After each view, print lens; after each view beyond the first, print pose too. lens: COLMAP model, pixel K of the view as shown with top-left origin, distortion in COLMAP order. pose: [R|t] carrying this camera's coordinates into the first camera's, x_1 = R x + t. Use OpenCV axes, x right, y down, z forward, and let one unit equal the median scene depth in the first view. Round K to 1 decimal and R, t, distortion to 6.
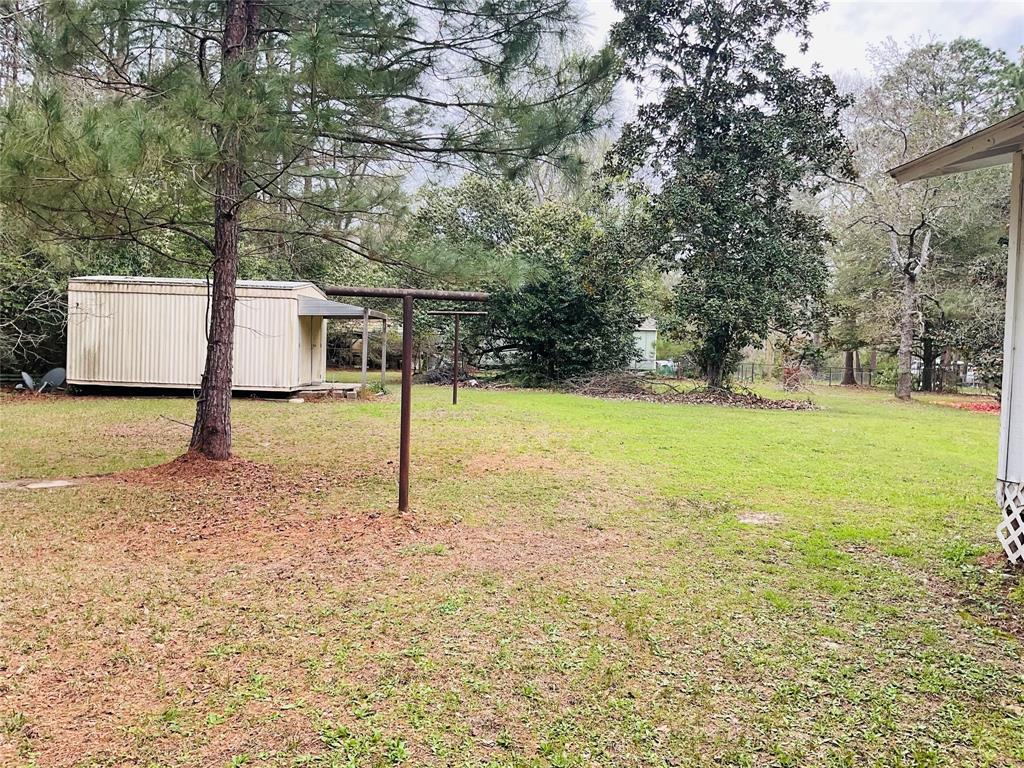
lens RADIAL K [[870.9, 0, 512.0], [0, 870.9, 384.0], [0, 0, 1]] dist [0.086374, -0.172294]
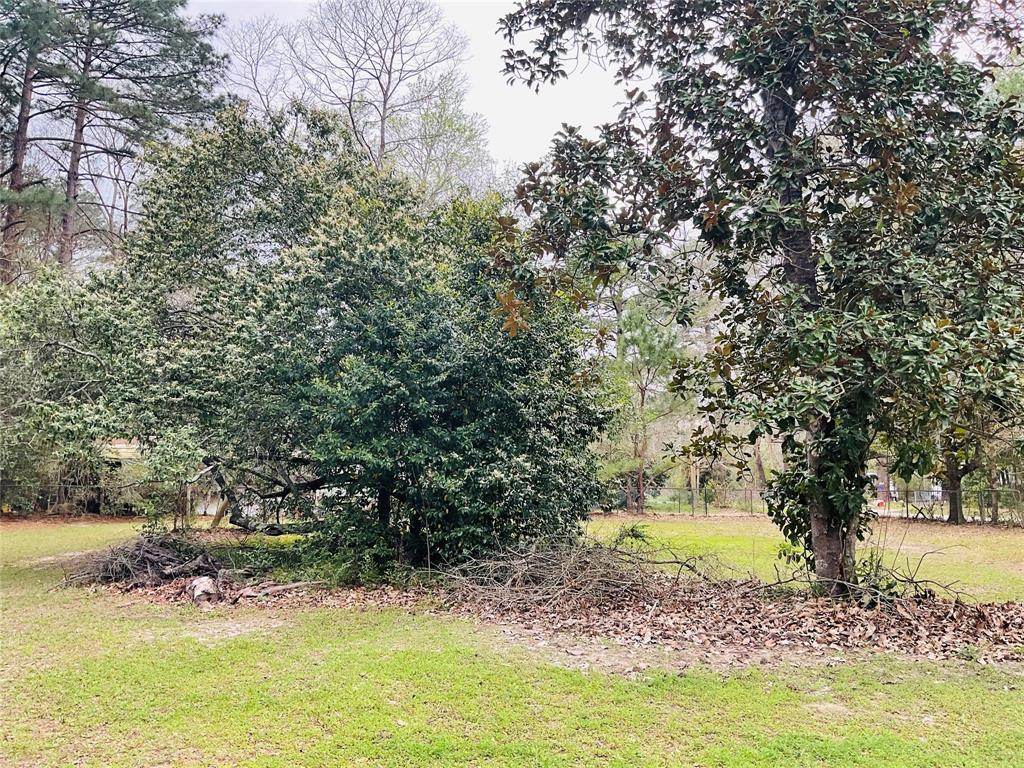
lens RADIAL K [[870.9, 0, 512.0], [0, 870.9, 384.0], [0, 0, 1]] dist [0.086374, -0.172294]
pose [[0.987455, -0.014367, 0.157245, 0.035997], [0.036988, 0.989190, -0.141899, -0.035107], [-0.153506, 0.145936, 0.977312, 0.722493]]
